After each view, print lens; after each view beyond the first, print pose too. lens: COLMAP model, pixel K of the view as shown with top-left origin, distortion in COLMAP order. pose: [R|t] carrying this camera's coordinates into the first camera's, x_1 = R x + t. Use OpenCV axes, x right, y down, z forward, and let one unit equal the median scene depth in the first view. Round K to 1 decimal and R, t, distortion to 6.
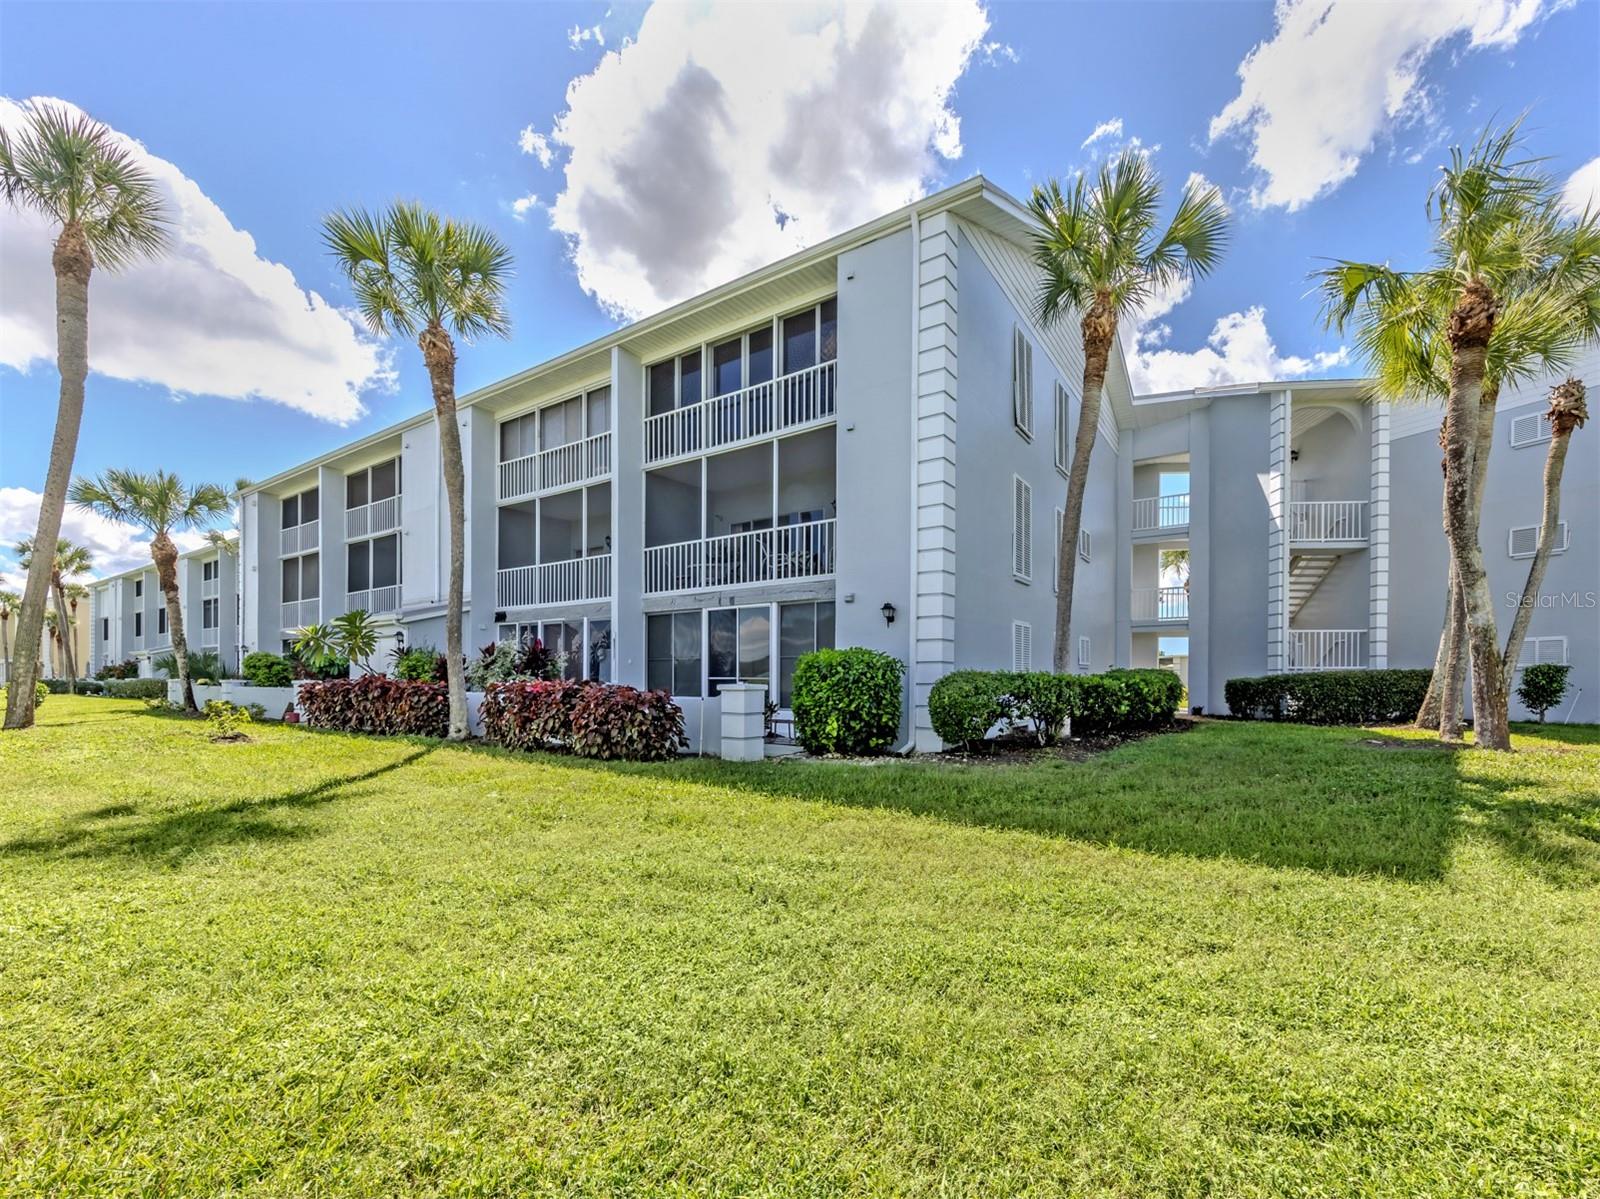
lens RADIAL K [[711.8, 0, 800.9], [0, 711.8, 643.3], [0, 0, 1]] dist [0.031319, 0.000015]
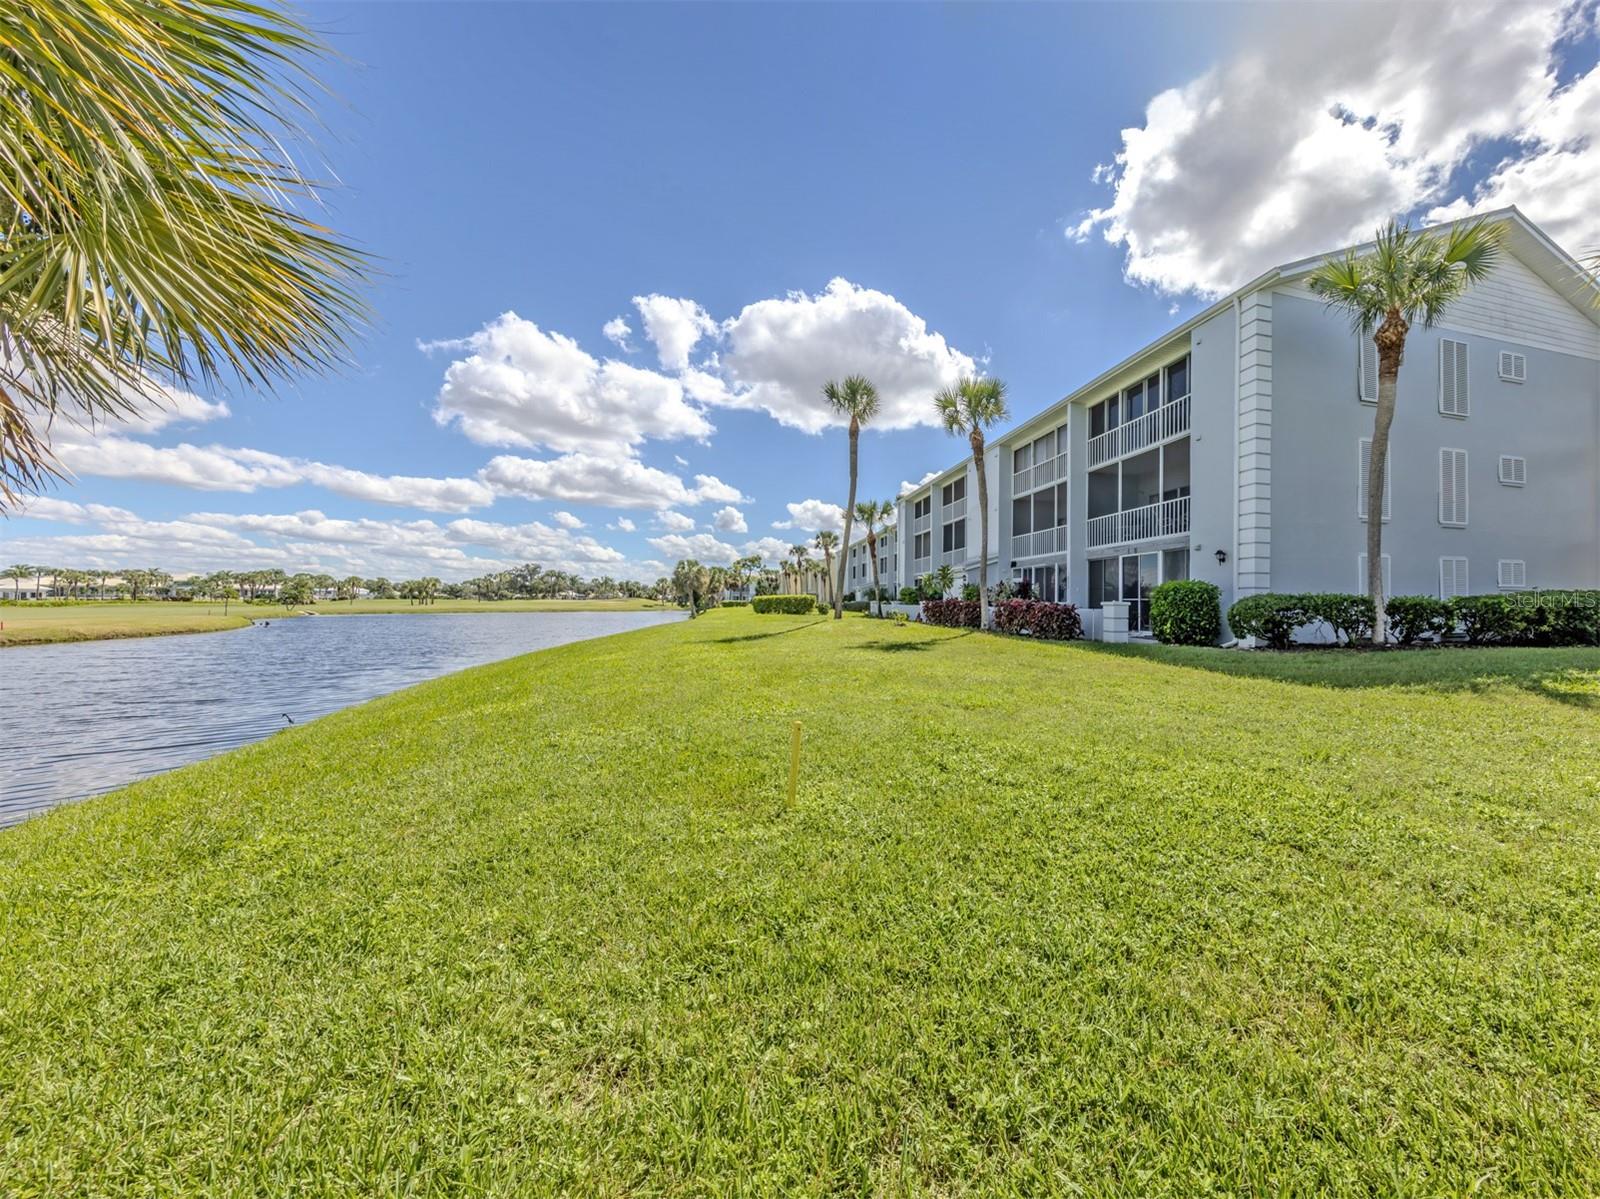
lens RADIAL K [[788.3, 0, 800.0], [0, 788.3, 599.5], [0, 0, 1]] dist [-0.000250, -0.000087]
pose [[0.697596, 0.006455, -0.716462, 0.621955], [0.003260, 0.999920, 0.012184, 0.024636], [0.716484, -0.010835, 0.697520, -0.735158]]
